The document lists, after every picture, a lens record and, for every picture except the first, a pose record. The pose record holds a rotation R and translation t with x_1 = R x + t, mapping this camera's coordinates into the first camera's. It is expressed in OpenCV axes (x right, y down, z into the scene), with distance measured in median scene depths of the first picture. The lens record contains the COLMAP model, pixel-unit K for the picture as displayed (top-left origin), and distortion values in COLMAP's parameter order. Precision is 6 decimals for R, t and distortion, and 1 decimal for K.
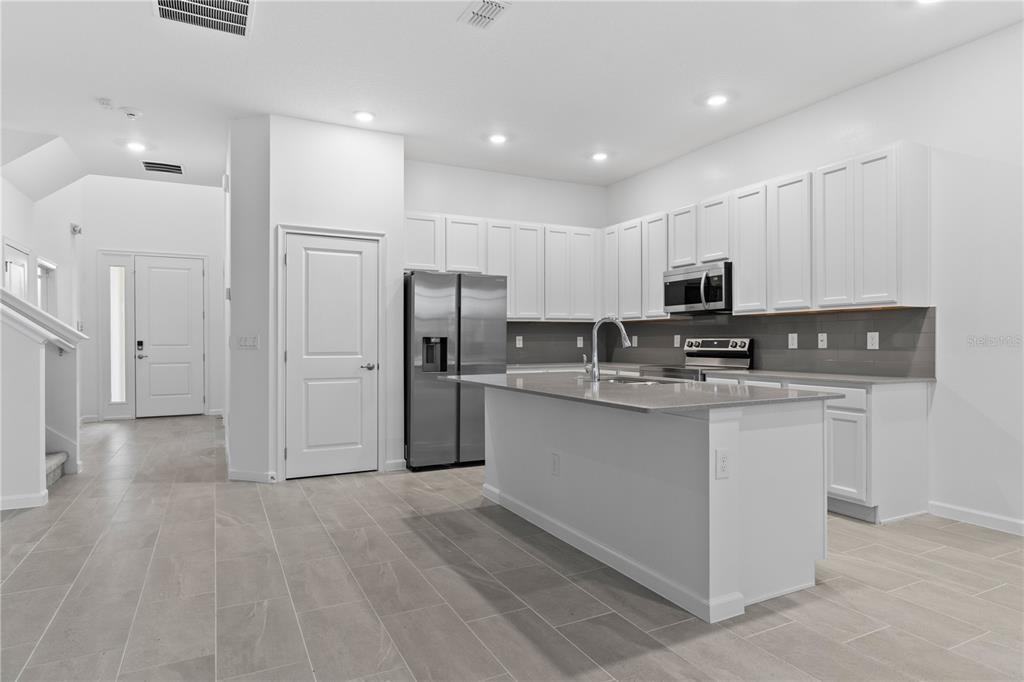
lens RADIAL K [[578.6, 0, 512.0], [0, 578.6, 341.0], [0, 0, 1]] dist [0.003530, 0.000937]
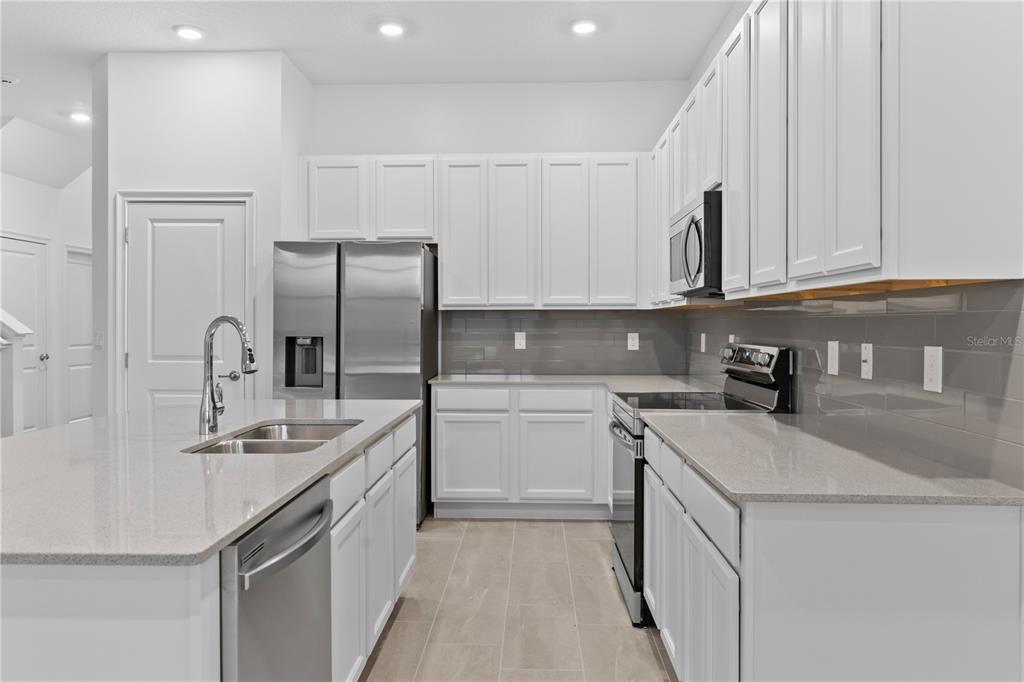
lens RADIAL K [[718.6, 0, 512.4], [0, 718.6, 324.9], [0, 0, 1]] dist [0.001794, -0.000760]
pose [[0.873377, 0.003328, -0.487033, 0.522946], [-0.002942, 0.999994, 0.001558, -0.023596], [0.487035, 0.000072, 0.873382, 0.395824]]
